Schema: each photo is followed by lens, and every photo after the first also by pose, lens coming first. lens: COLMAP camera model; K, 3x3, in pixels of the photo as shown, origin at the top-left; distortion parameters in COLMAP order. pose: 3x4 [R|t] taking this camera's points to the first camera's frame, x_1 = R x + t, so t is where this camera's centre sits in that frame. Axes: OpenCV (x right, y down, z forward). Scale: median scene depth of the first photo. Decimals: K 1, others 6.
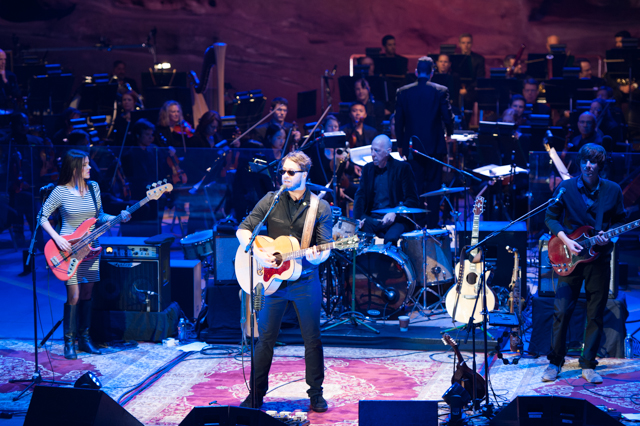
lens RADIAL K [[2140.6, 0, 318.3], [0, 2140.6, 212.8], [0, 0, 1]] dist [0.515732, 0.000000]
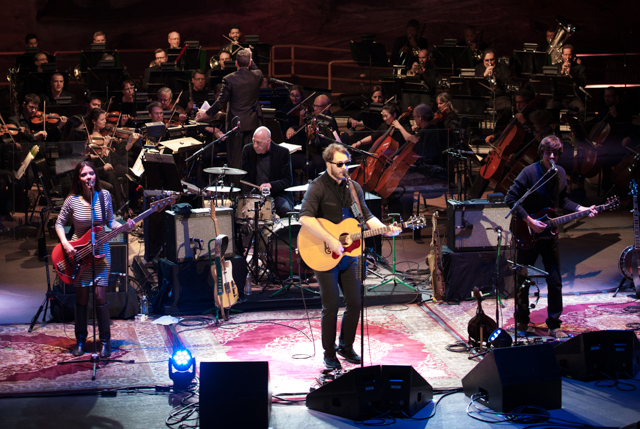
lens RADIAL K [[1799.9, 0, 322.9], [0, 1799.9, 214.1], [0, 0, 1]] dist [0.010739, 0.000000]
pose [[0.916093, -0.065158, 0.395637, -0.160095], [0.056232, 0.997834, 0.034131, -0.009215], [-0.397004, -0.009019, 0.917772, 0.046660]]
